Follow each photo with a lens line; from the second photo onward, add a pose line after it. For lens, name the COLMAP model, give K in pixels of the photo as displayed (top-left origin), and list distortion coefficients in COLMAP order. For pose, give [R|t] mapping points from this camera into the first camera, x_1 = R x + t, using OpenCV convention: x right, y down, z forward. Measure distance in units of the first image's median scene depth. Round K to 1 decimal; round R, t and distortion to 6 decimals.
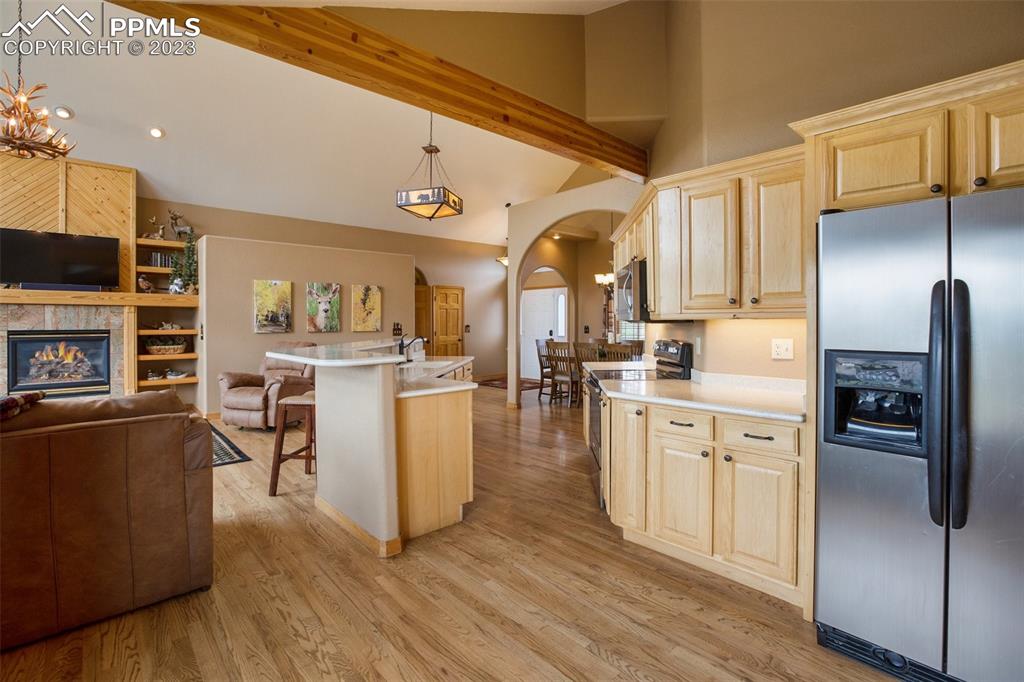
lens RADIAL K [[471.2, 0, 496.7], [0, 471.2, 325.1], [0, 0, 1]] dist [-0.054535, 0.017549]
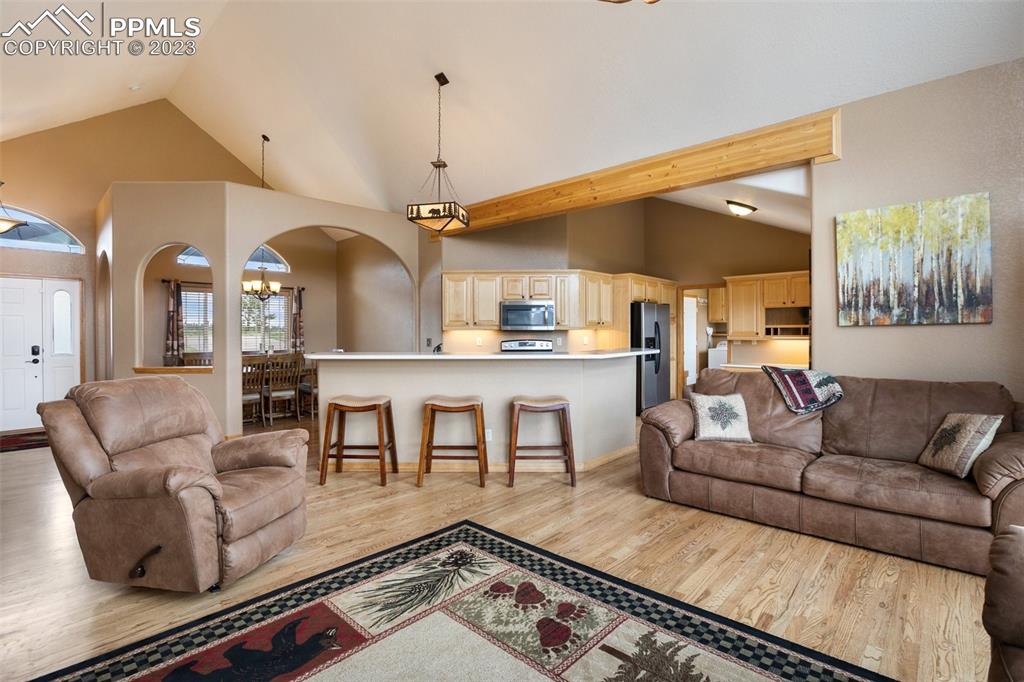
lens RADIAL K [[477.9, 0, 503.6], [0, 477.9, 327.7], [0, 0, 1]] dist [-0.057766, 0.018963]
pose [[-0.084840, 0.008133, 0.996361, -1.013777], [0.009990, 0.999923, -0.007312, -0.004818], [-0.996344, 0.009333, -0.084915, 0.789847]]
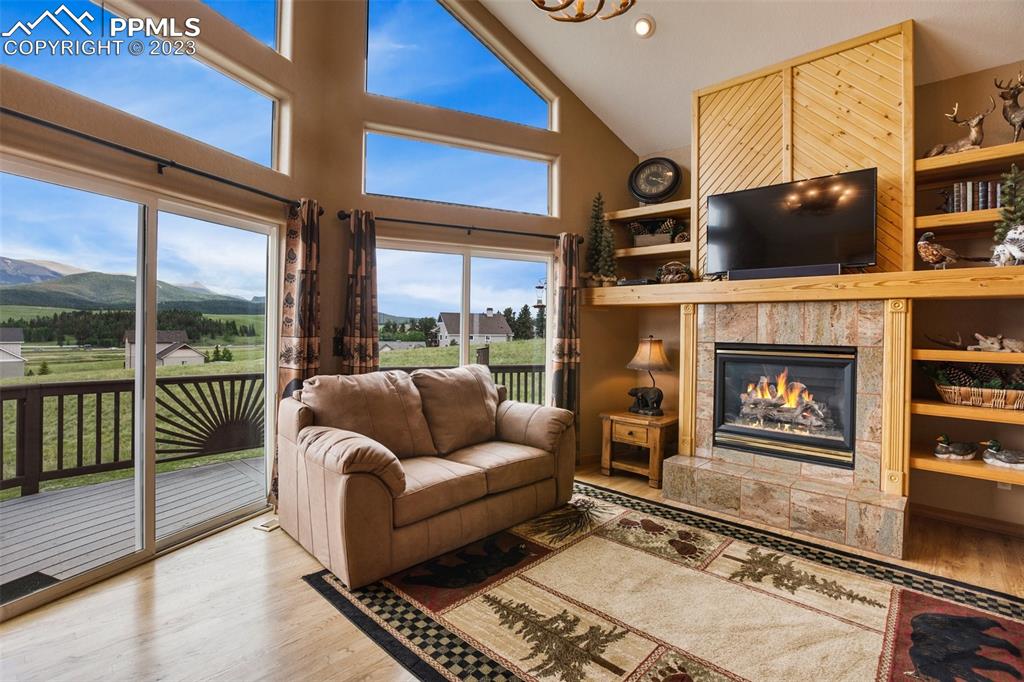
lens RADIAL K [[477.9, 0, 503.6], [0, 477.9, 327.7], [0, 0, 1]] dist [-0.057766, 0.018963]
pose [[0.083304, -0.001038, -0.996524, -0.368754], [-0.021427, 0.999766, -0.002832, -0.001194], [0.996294, 0.021588, 0.083262, 0.579345]]
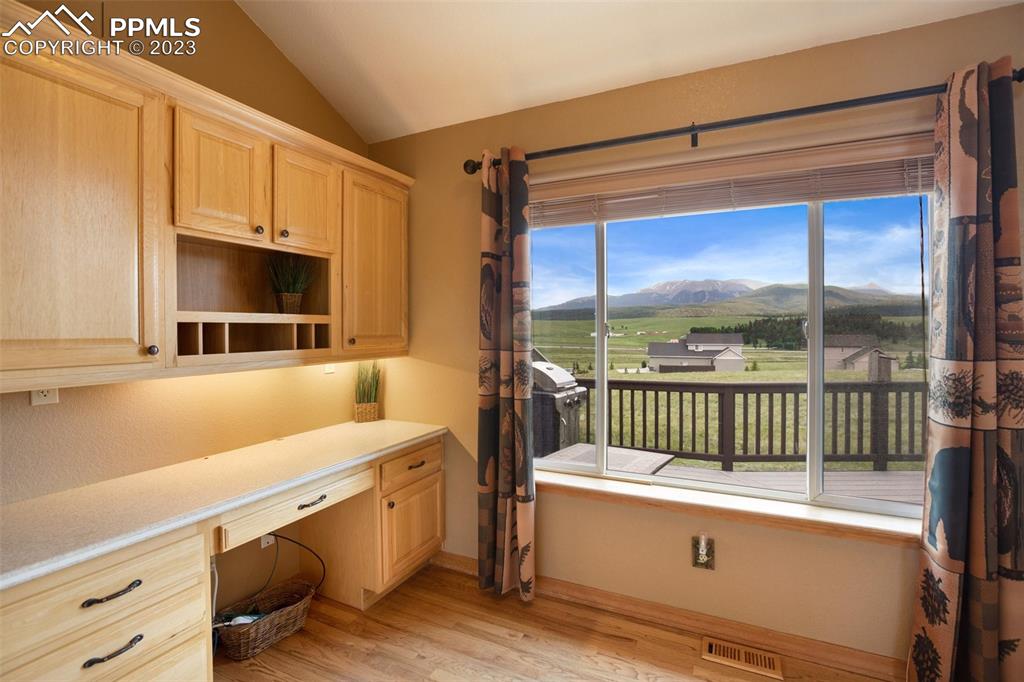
lens RADIAL K [[469.3, 0, 506.1], [0, 469.3, 331.2], [0, 0, 1]] dist [-0.050285, 0.018102]
pose [[-0.922293, 0.006055, -0.386445, 0.109454], [0.002490, 0.999950, 0.009723, -0.003592], [0.386484, 0.008005, -0.922261, 0.313584]]
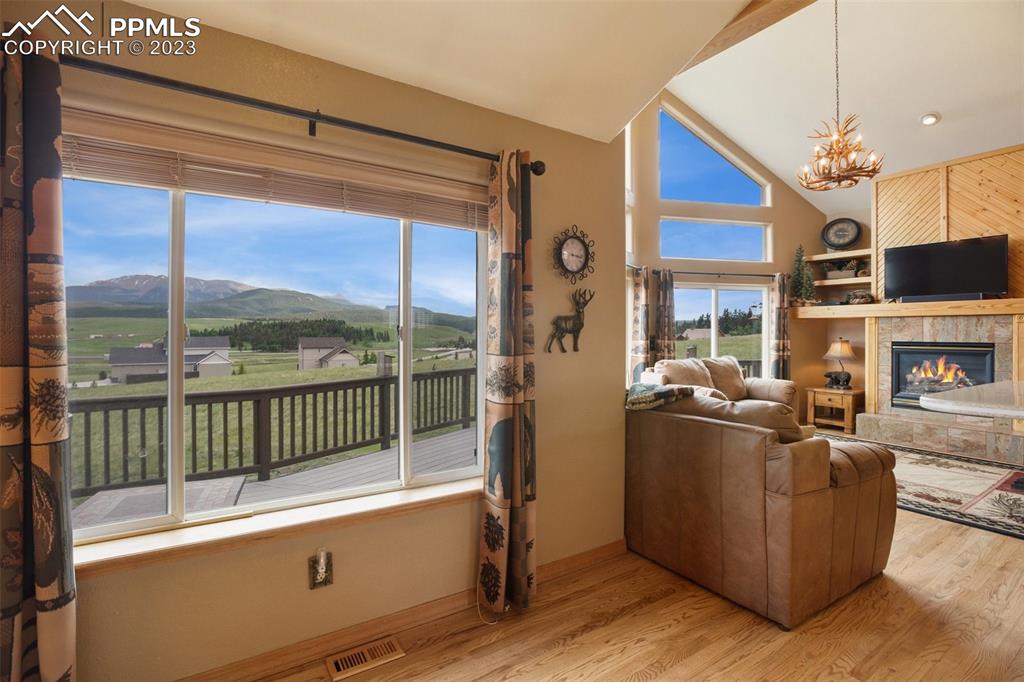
lens RADIAL K [[466.8, 0, 503.8], [0, 466.8, 331.8], [0, 0, 1]] dist [-0.046418, 0.011617]
pose [[-0.159756, -0.000869, -0.987156, 0.136457], [-0.009131, 0.999958, 0.000598, -0.003128], [0.987114, 0.009109, -0.159757, 0.235624]]
